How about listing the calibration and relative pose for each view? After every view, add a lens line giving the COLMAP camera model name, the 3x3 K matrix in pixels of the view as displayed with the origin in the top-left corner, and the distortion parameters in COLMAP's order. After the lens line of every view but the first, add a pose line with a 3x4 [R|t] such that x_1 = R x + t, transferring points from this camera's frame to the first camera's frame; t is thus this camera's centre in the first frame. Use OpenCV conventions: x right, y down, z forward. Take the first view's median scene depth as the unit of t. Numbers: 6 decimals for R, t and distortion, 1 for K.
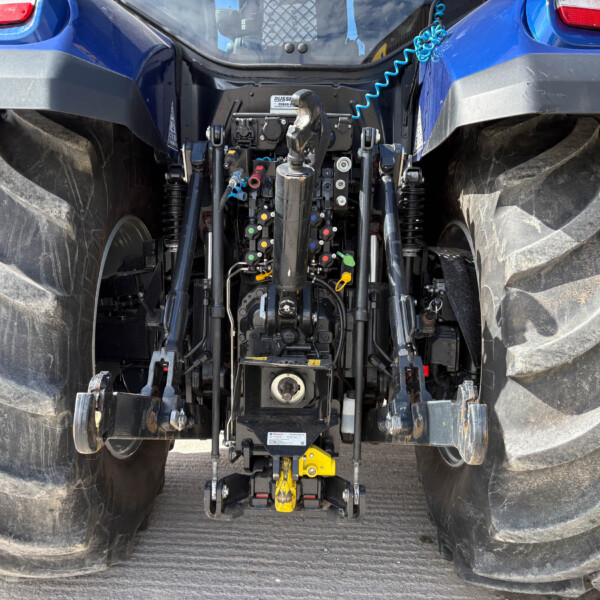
lens RADIAL K [[605.4, 0, 300.0], [0, 605.4, 300.0], [0, 0, 1]] dist [0.013893, -0.002984]
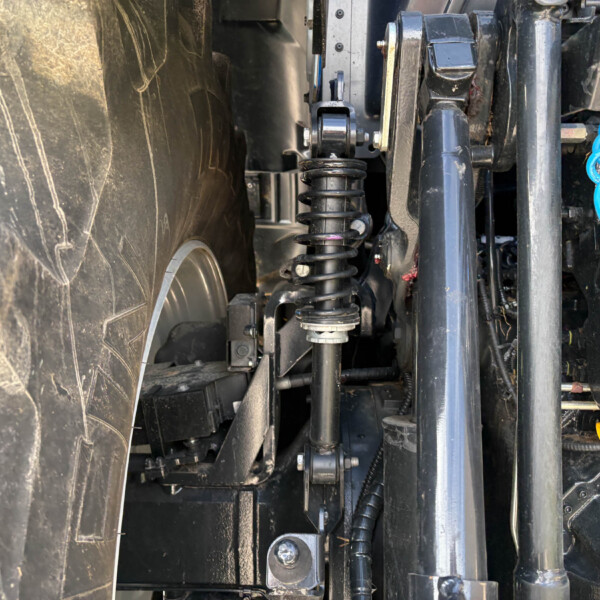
lens RADIAL K [[605.4, 0, 300.0], [0, 605.4, 300.0], [0, 0, 1]] dist [0.013893, -0.002984]
pose [[0.999953, -0.003494, -0.009035, -0.233140], [0.003376, 0.999910, -0.013015, -0.107829], [0.009079, 0.012984, 0.999874, 0.672938]]
